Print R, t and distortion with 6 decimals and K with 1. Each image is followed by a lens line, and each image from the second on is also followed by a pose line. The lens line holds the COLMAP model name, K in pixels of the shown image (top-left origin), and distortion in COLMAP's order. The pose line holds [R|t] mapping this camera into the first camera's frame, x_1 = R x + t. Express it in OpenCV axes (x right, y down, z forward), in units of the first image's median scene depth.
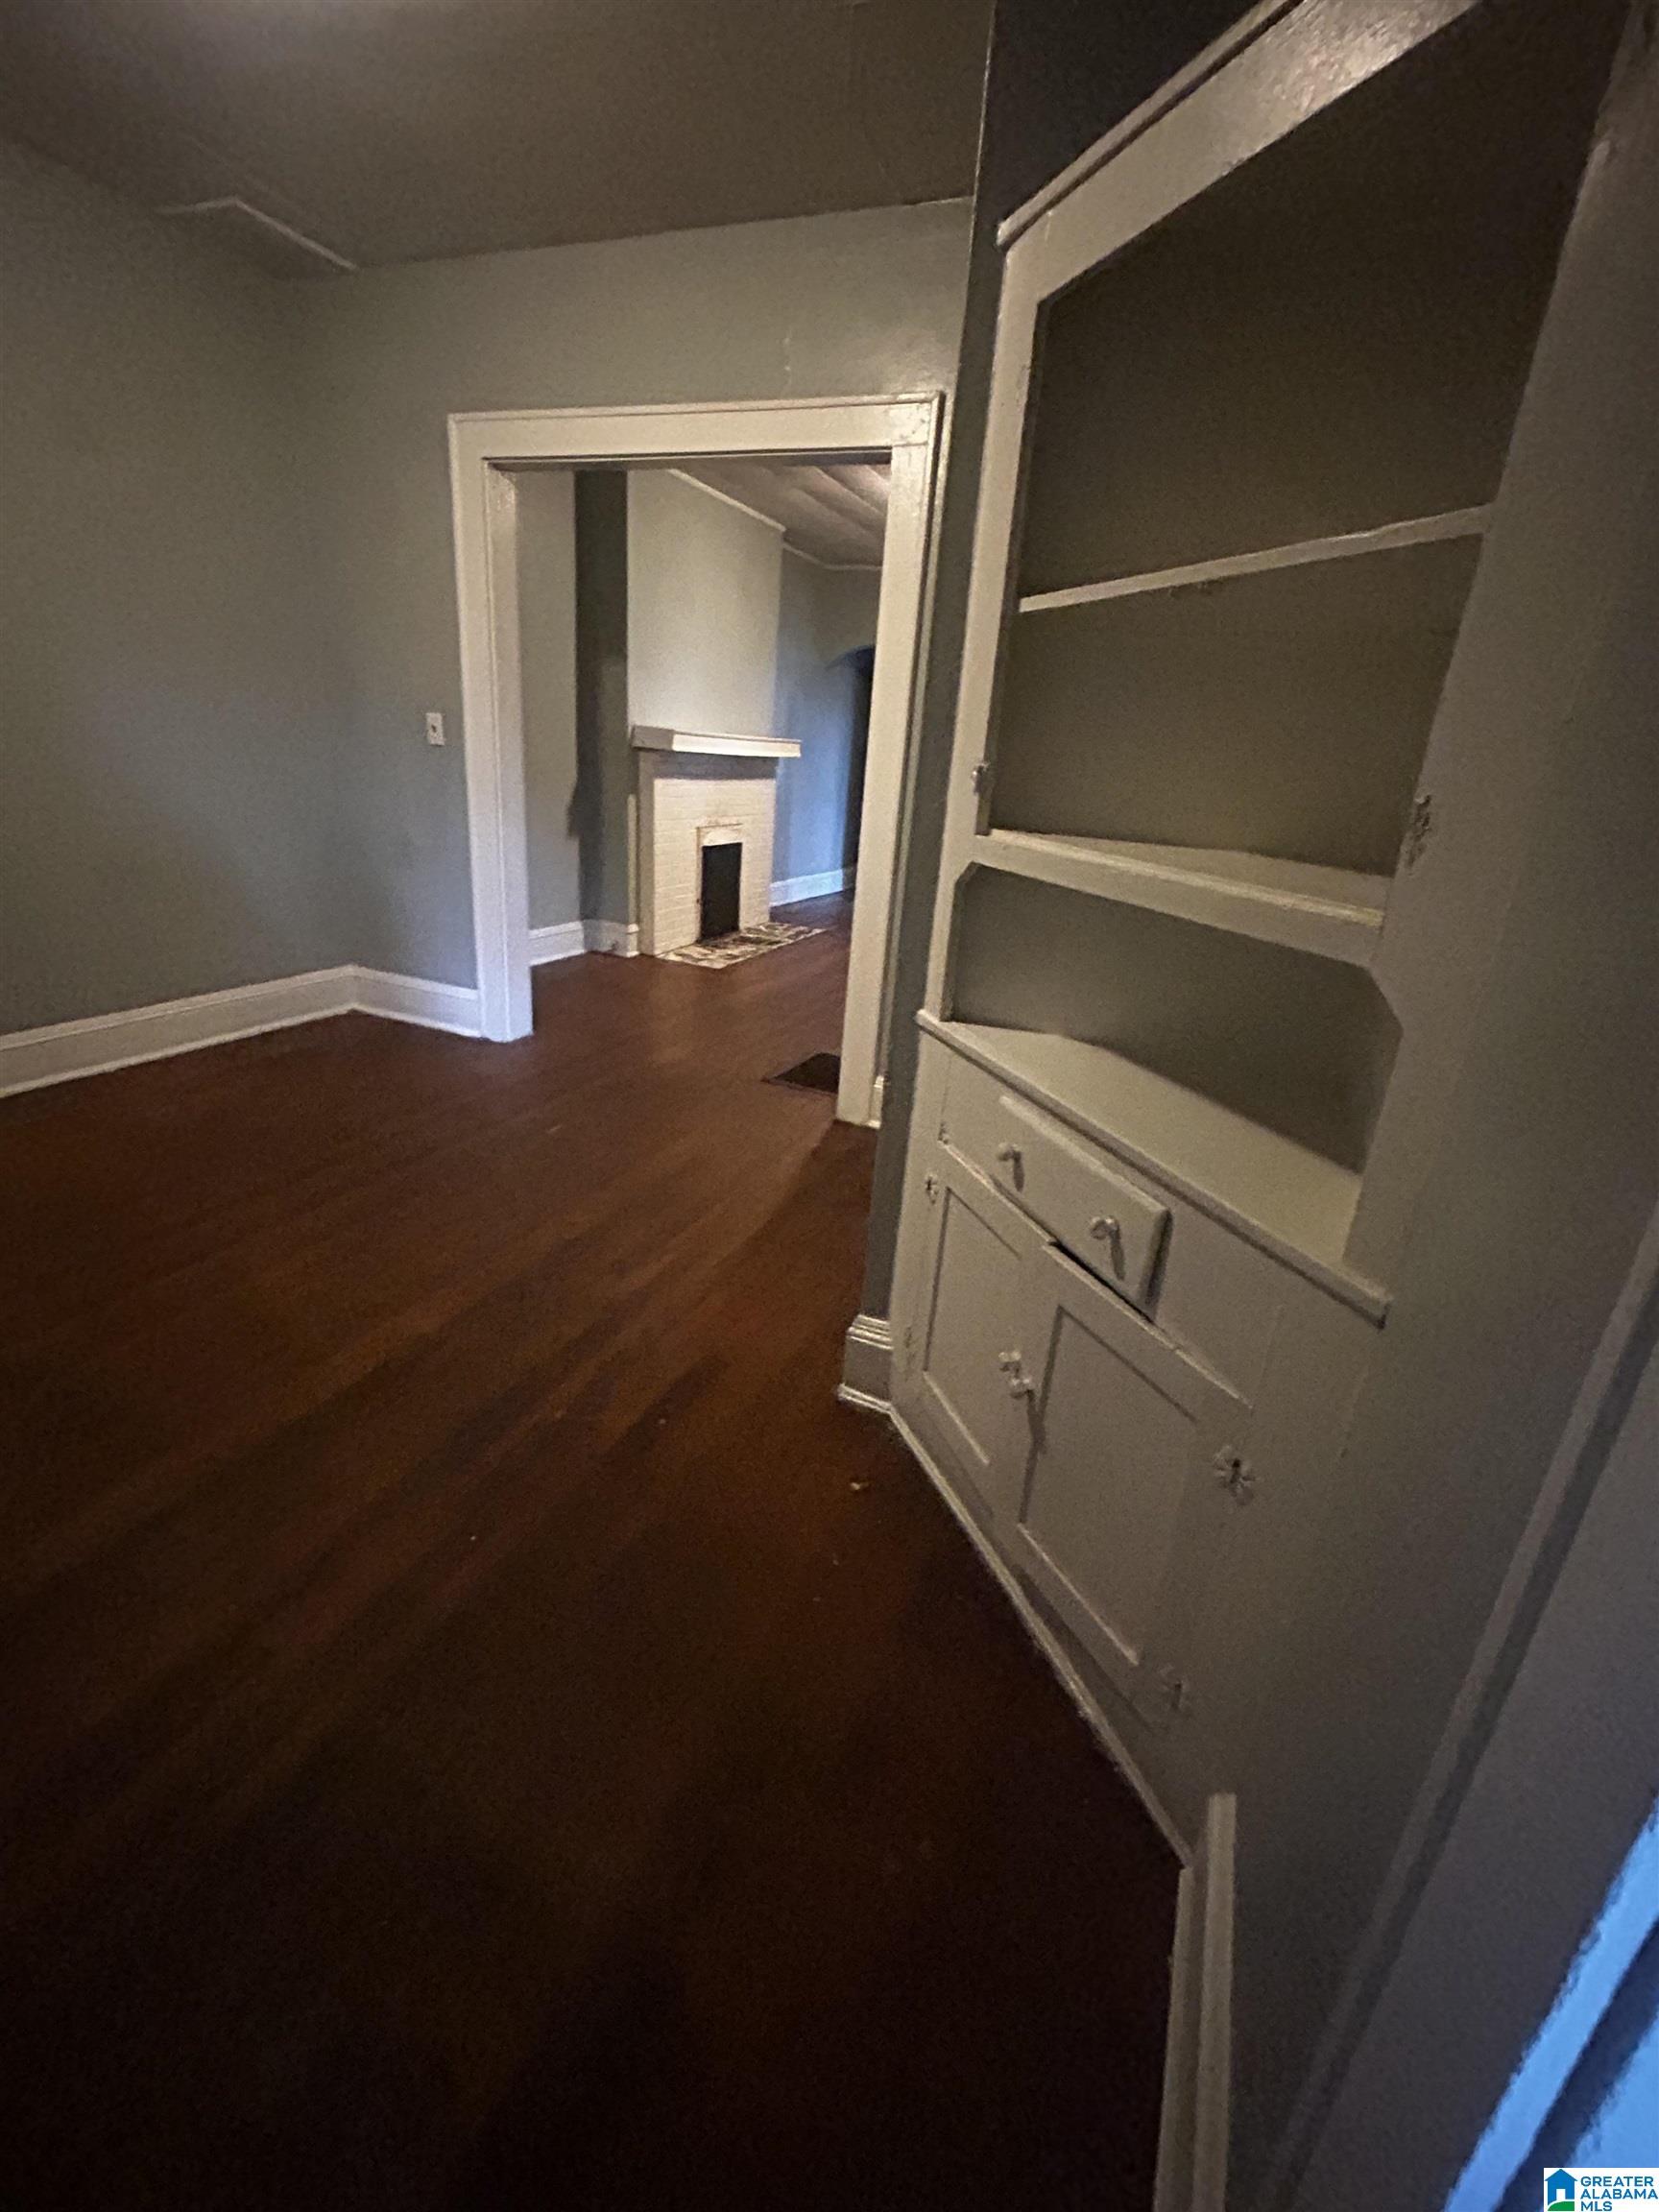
lens RADIAL K [[1039.5, 0, 829.5], [0, 1039.5, 1106.0], [0, 0, 1]] dist [0.112251, 0.000014]
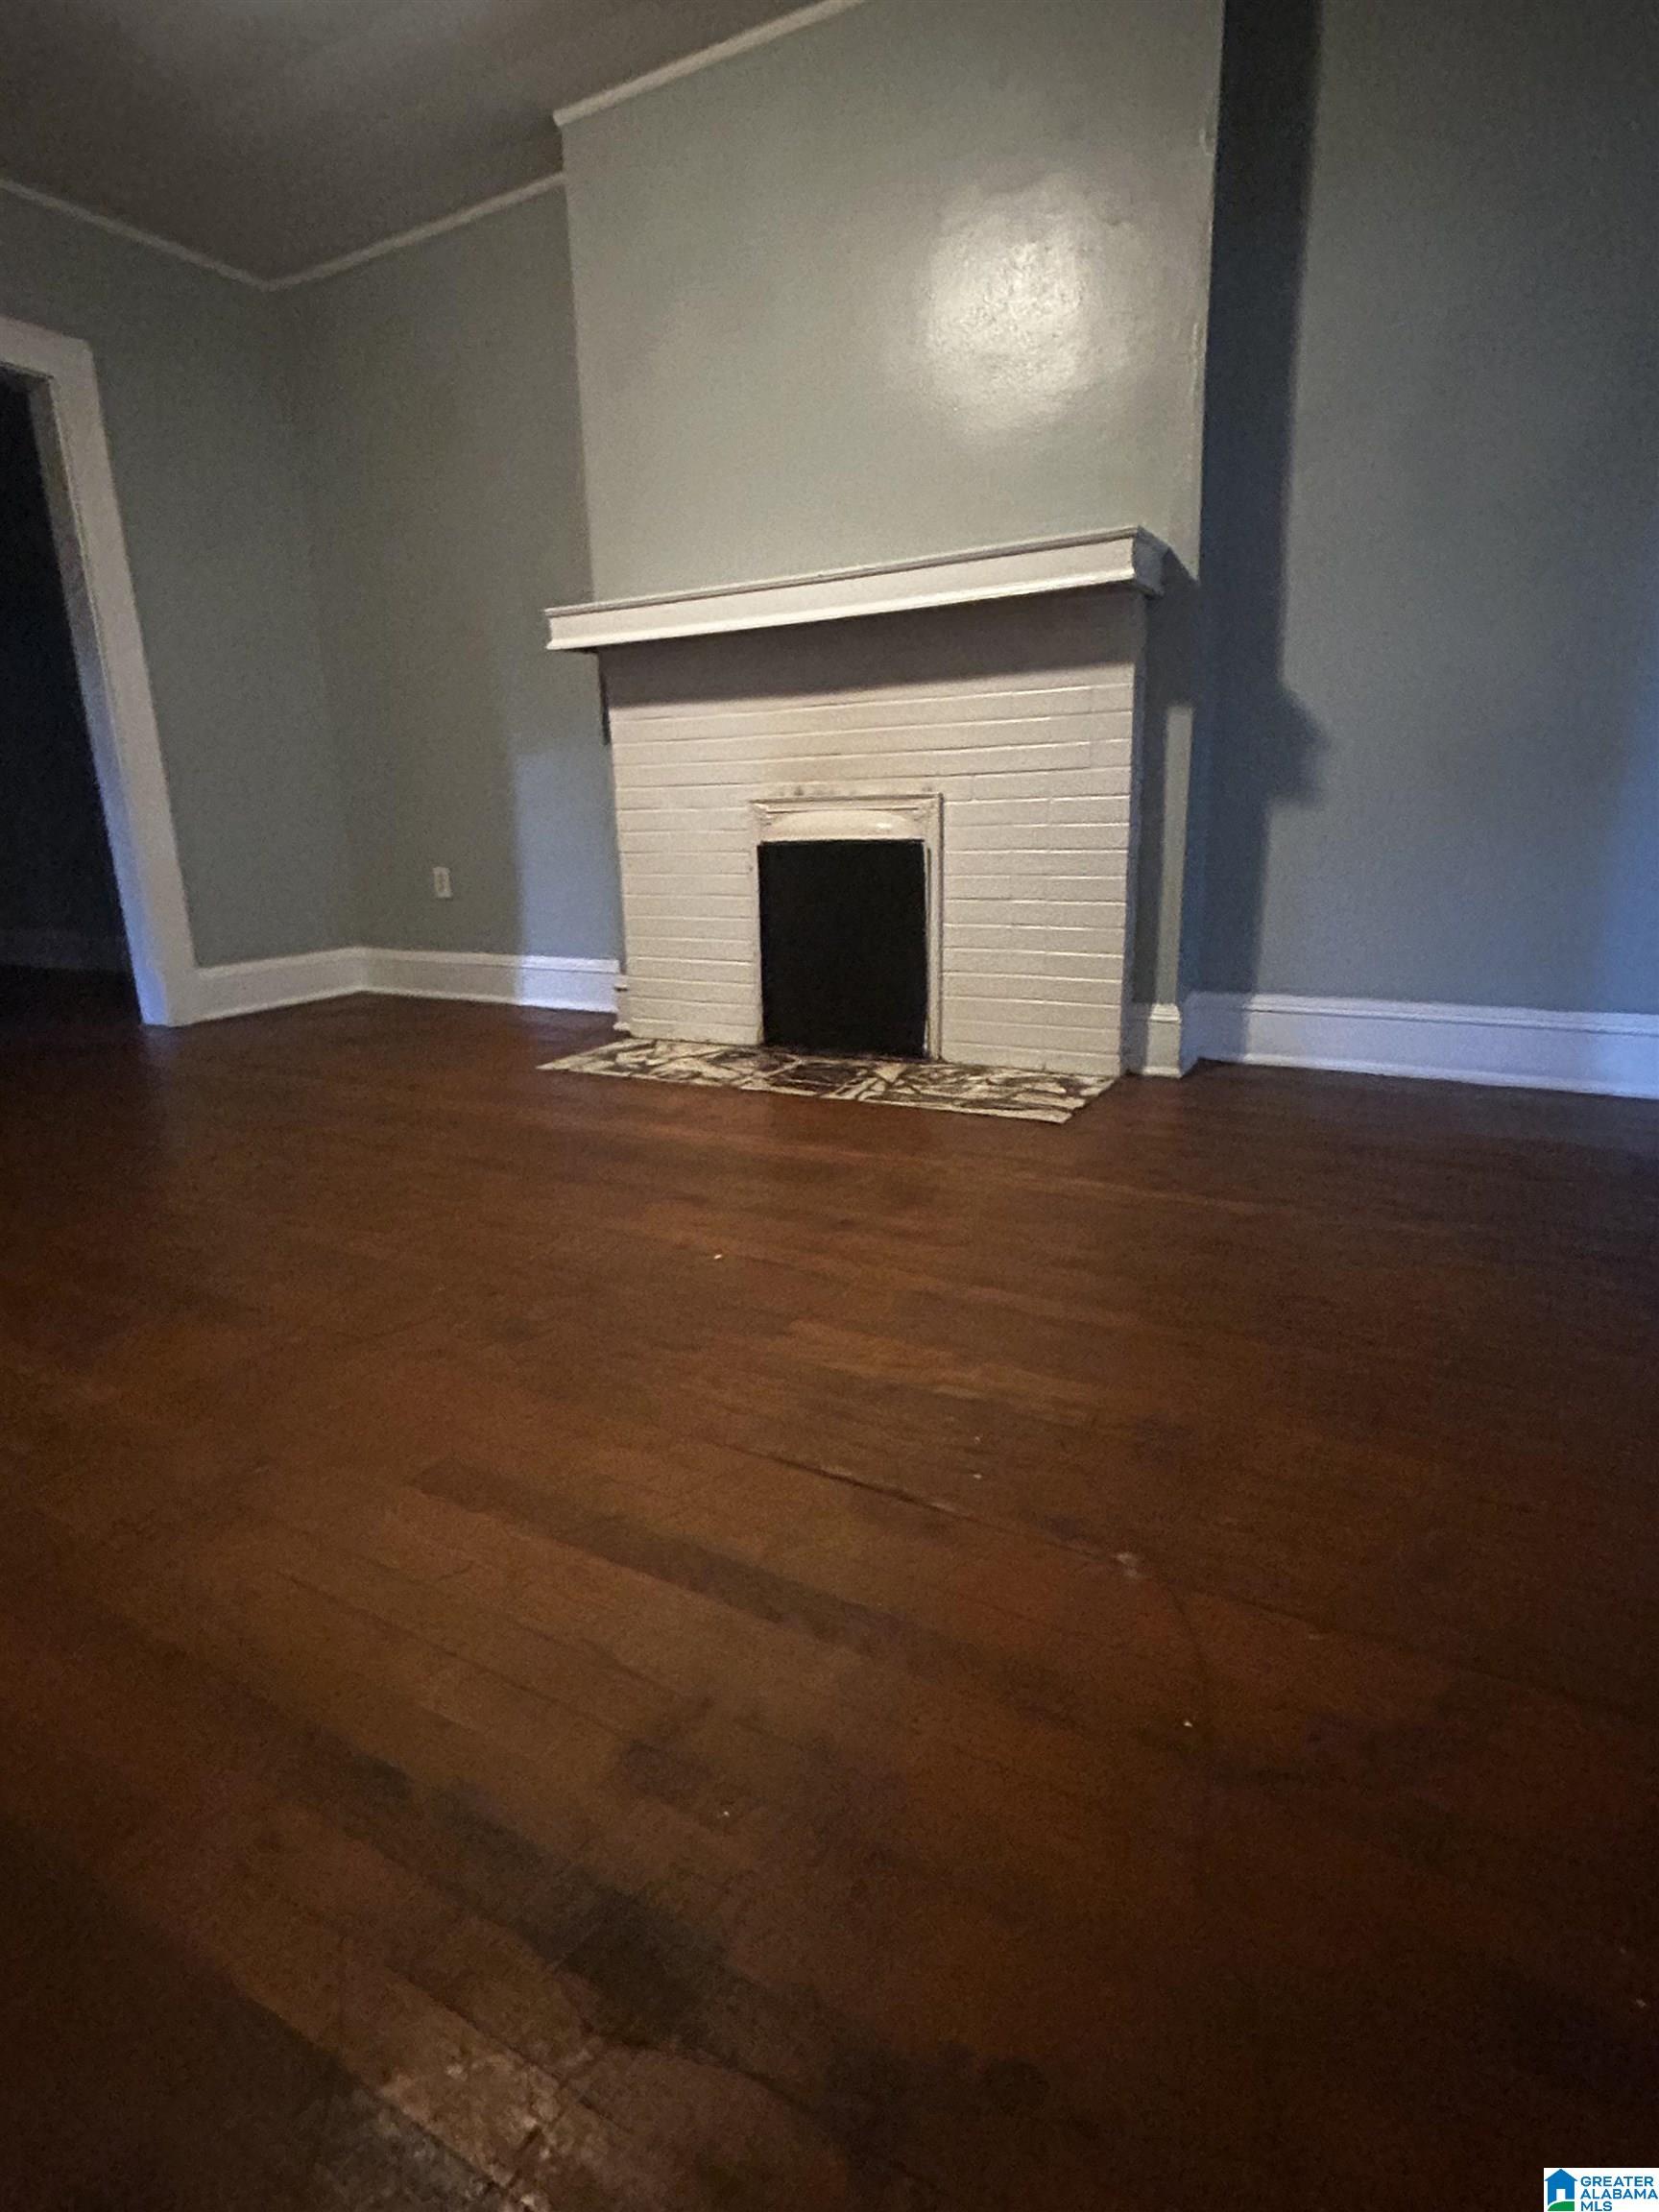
lens RADIAL K [[1112.3, 0, 829.5], [0, 1112.3, 1106.0], [0, 0, 1]] dist [0.003027, 0.000525]
pose [[-0.125855, 0.197340, -0.972223, 0.369419], [-0.305985, 0.924513, 0.227266, -0.259700], [0.943681, 0.326088, -0.055972, 1.087574]]
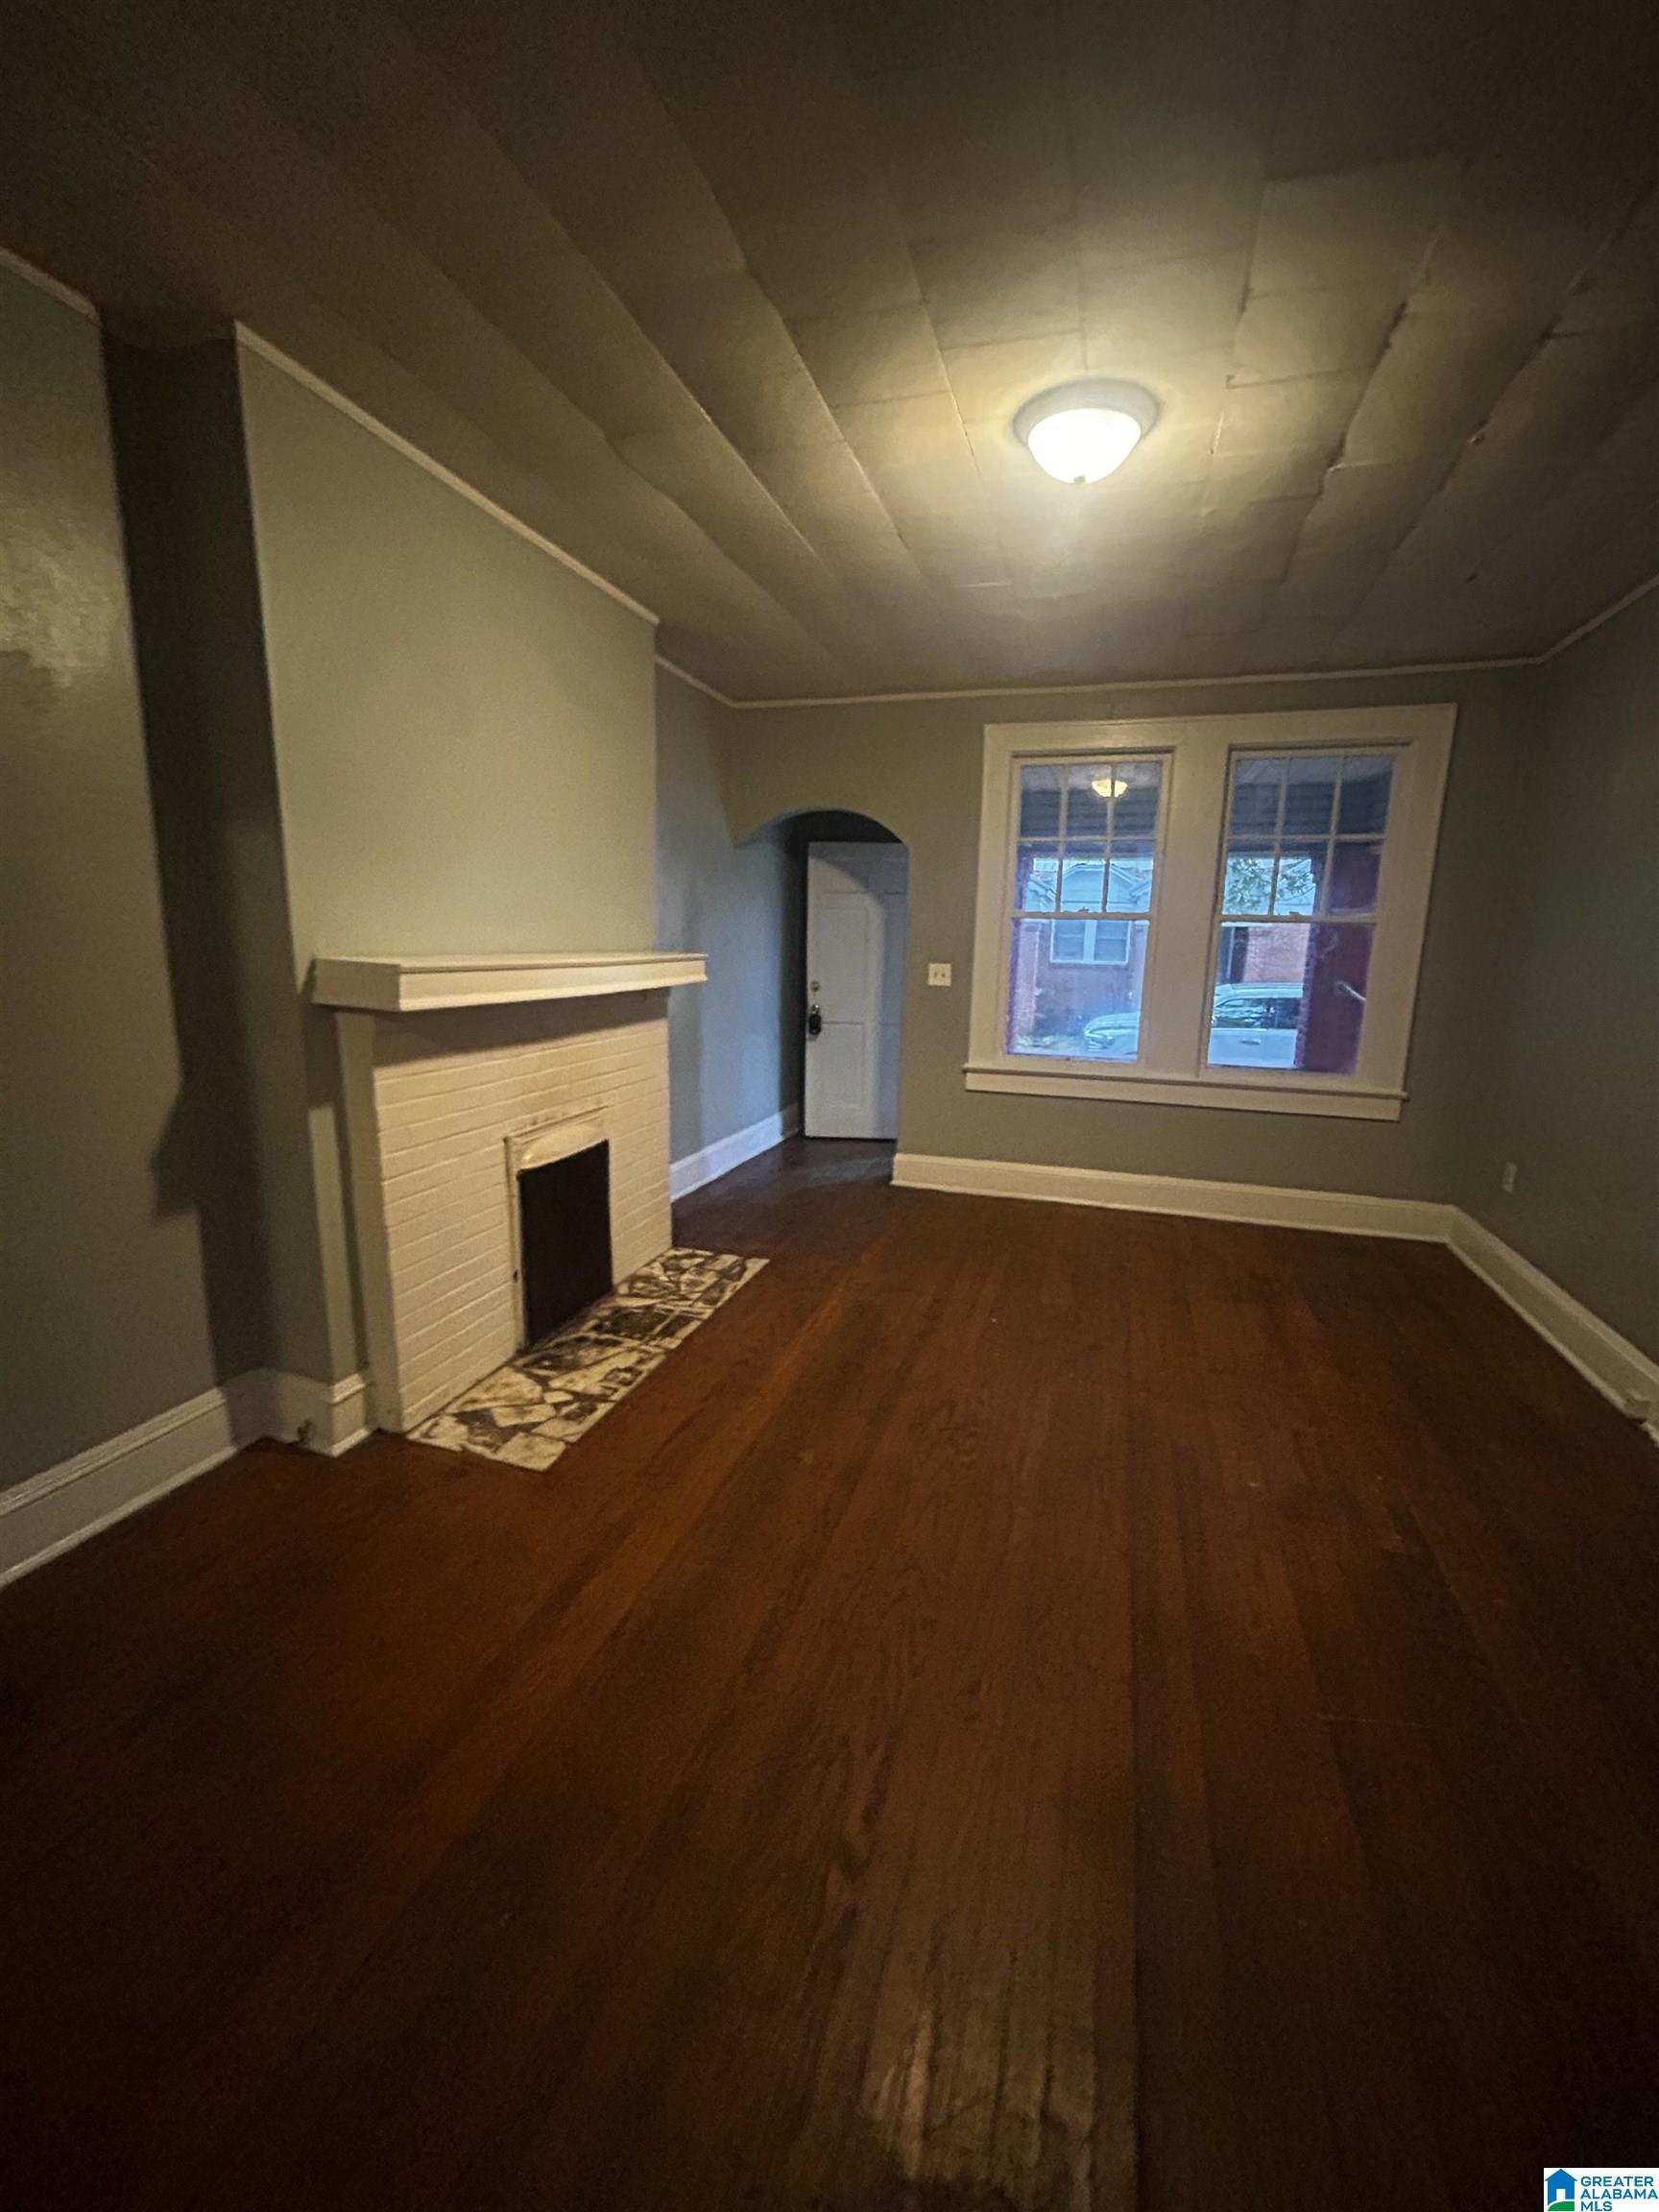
lens RADIAL K [[899.2, 0, 829.5], [0, 899.2, 1106.0], [0, 0, 1]] dist [-0.000668, -0.000356]
pose [[0.994049, -0.066766, 0.086071, -0.008786], [0.078238, 0.987383, -0.137673, -0.208058], [-0.075793, 0.143588, 0.986731, 0.562265]]
